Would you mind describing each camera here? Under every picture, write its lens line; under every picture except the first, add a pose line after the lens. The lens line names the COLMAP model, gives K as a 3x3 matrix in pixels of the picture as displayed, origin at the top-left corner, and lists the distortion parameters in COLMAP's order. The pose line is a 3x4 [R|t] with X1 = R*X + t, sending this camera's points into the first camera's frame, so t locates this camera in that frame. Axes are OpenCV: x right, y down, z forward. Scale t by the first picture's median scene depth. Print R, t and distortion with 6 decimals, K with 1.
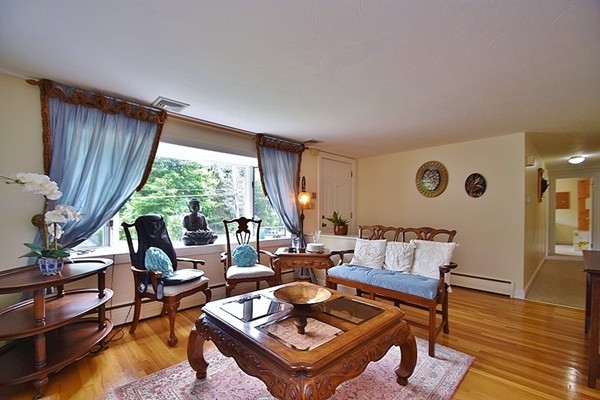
lens RADIAL K [[264.3, 0, 295.5], [0, 264.3, 213.9], [0, 0, 1]] dist [-0.001495, -0.000402]
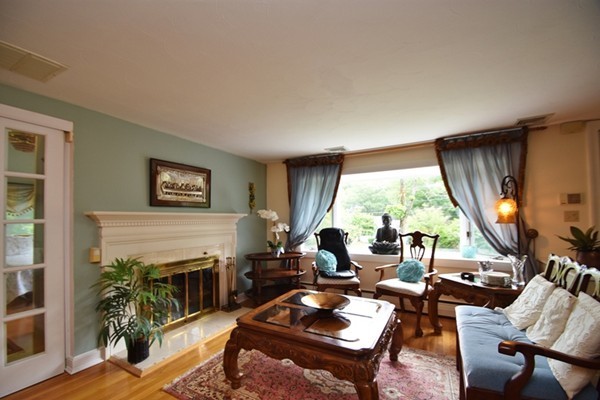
lens RADIAL K [[264.3, 0, 295.5], [0, 264.3, 213.9], [0, 0, 1]] dist [-0.001495, -0.000402]
pose [[0.299973, -0.030824, -0.953449, 0.590110], [0.003297, 0.999505, -0.031276, -0.022607], [0.953942, 0.006238, 0.299927, 0.276868]]
